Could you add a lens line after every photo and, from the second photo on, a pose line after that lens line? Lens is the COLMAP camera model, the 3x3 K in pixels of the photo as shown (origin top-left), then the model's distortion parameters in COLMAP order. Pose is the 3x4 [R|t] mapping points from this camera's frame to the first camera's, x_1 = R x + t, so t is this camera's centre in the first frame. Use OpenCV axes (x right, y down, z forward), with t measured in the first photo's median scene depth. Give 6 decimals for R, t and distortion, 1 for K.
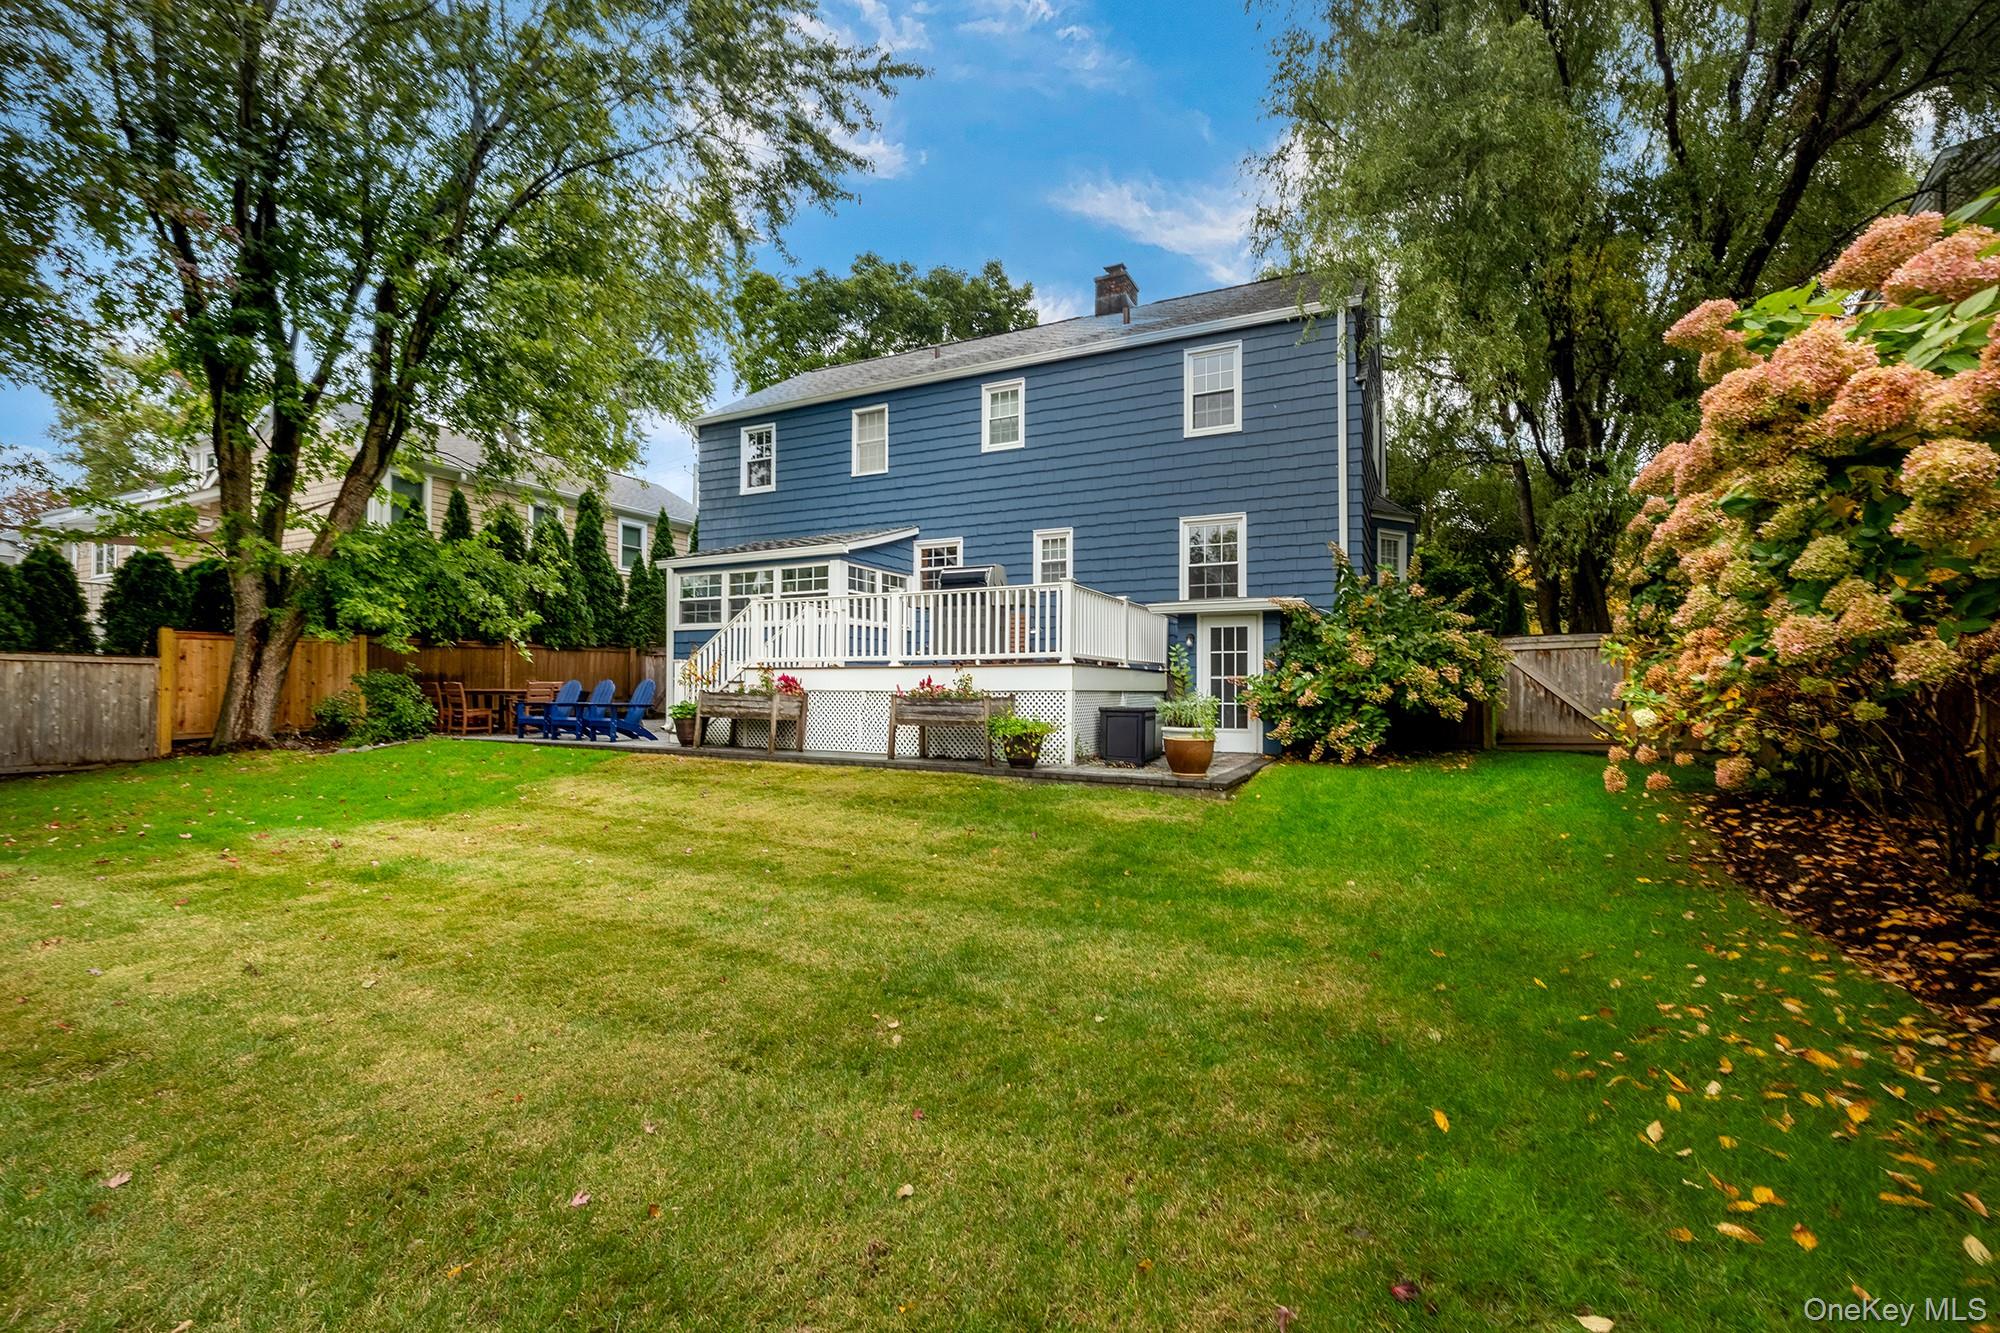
lens RADIAL K [[854.2, 0, 984.7], [0, 854.2, 678.7], [0, 0, 1]] dist [-0.003370, -0.000328]
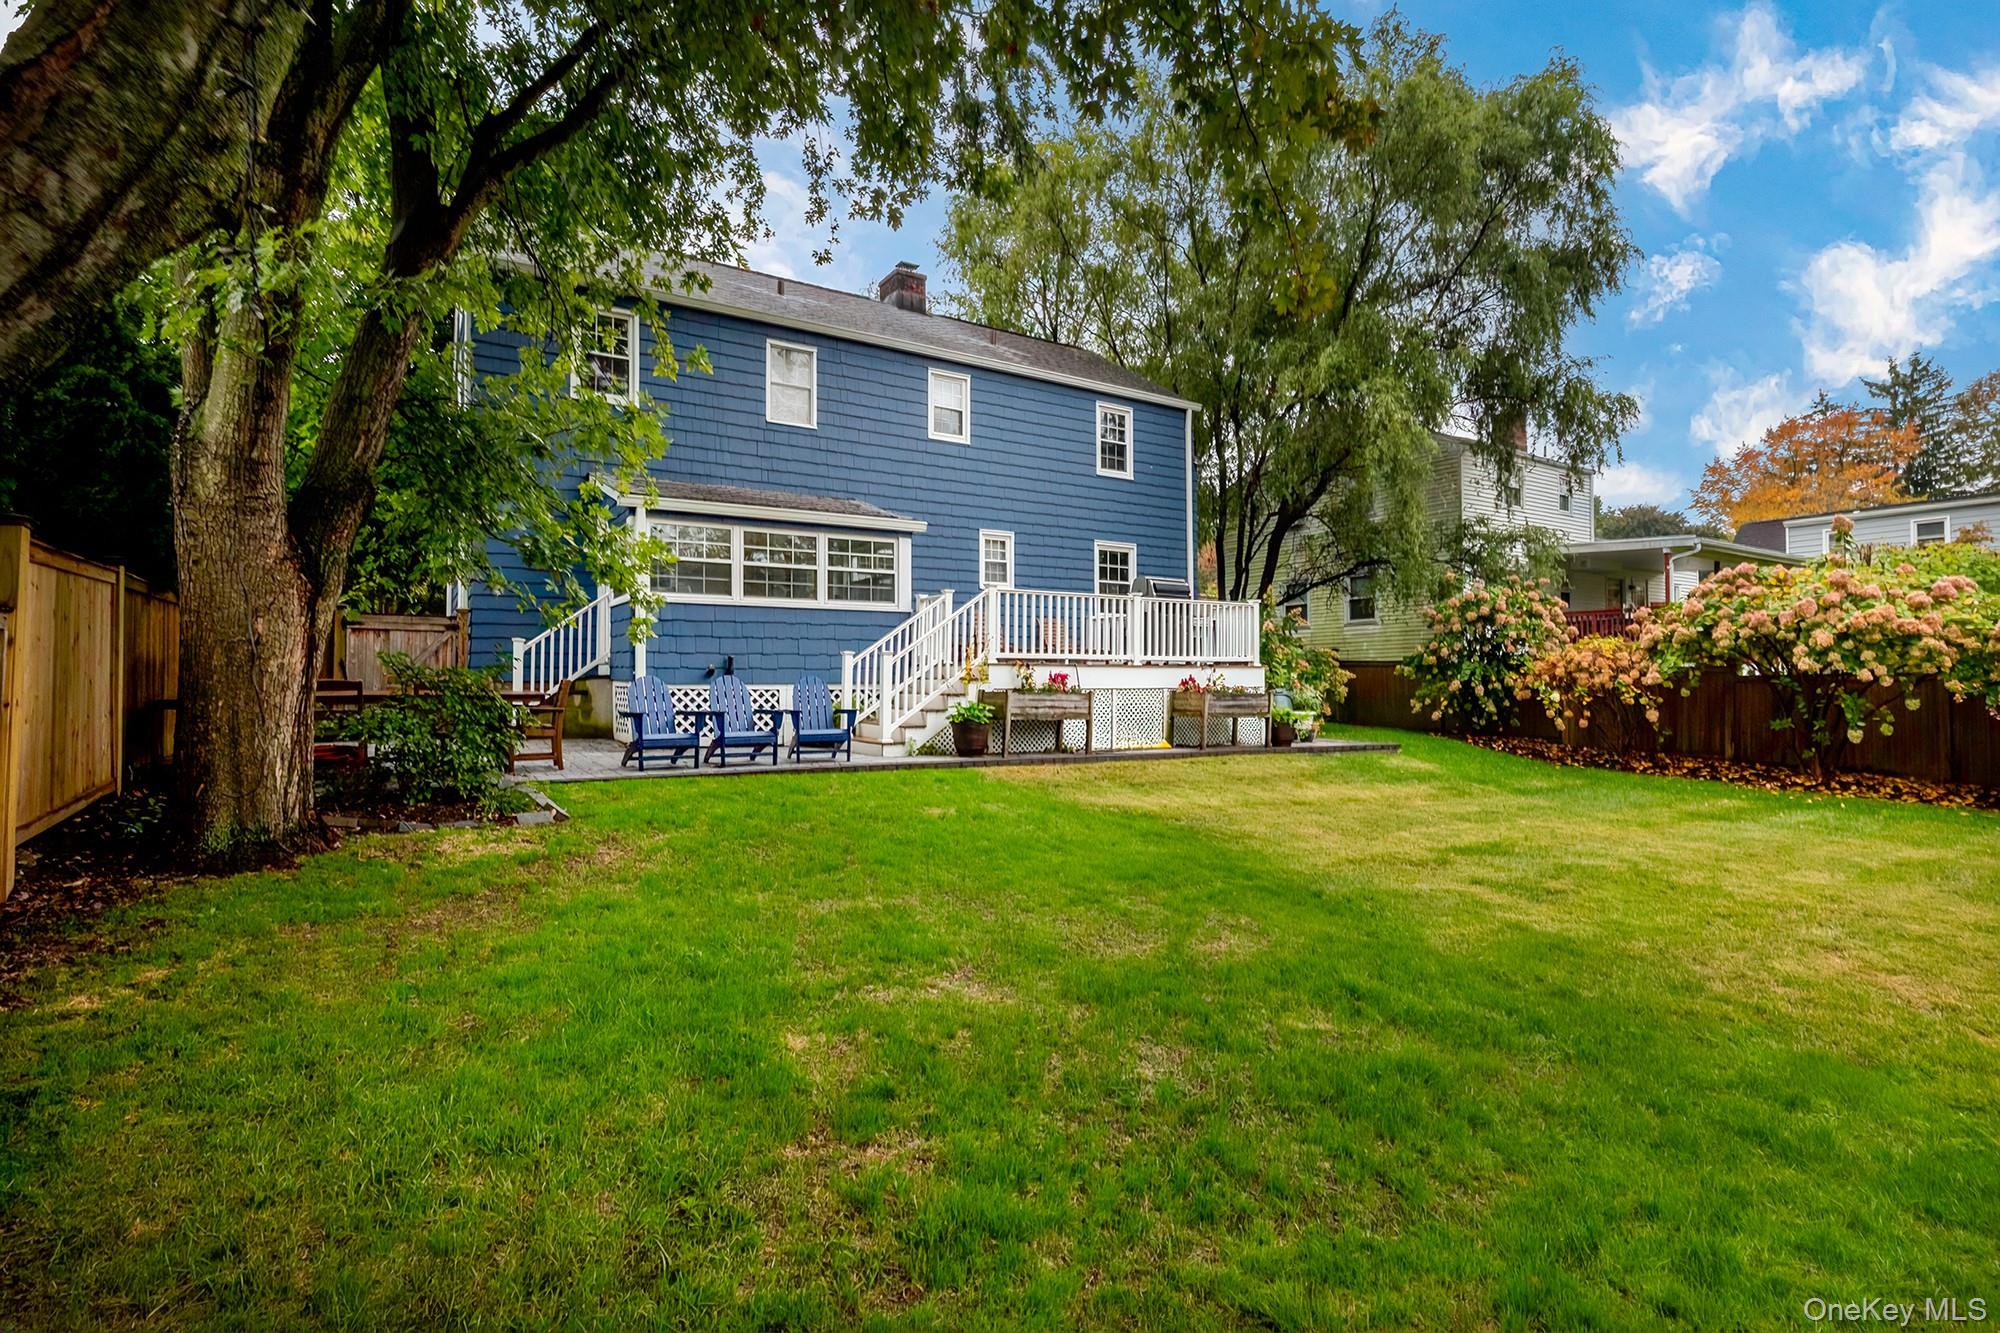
lens RADIAL K [[968.9, 0, 997.8], [0, 968.9, 655.2], [0, 0, 1]] dist [-0.009806, 0.000505]
pose [[0.512969, 0.019091, 0.858195, -1.089044], [-0.010456, 0.999817, -0.015991, -0.005344], [-0.858344, -0.000770, 0.513075, 0.458194]]
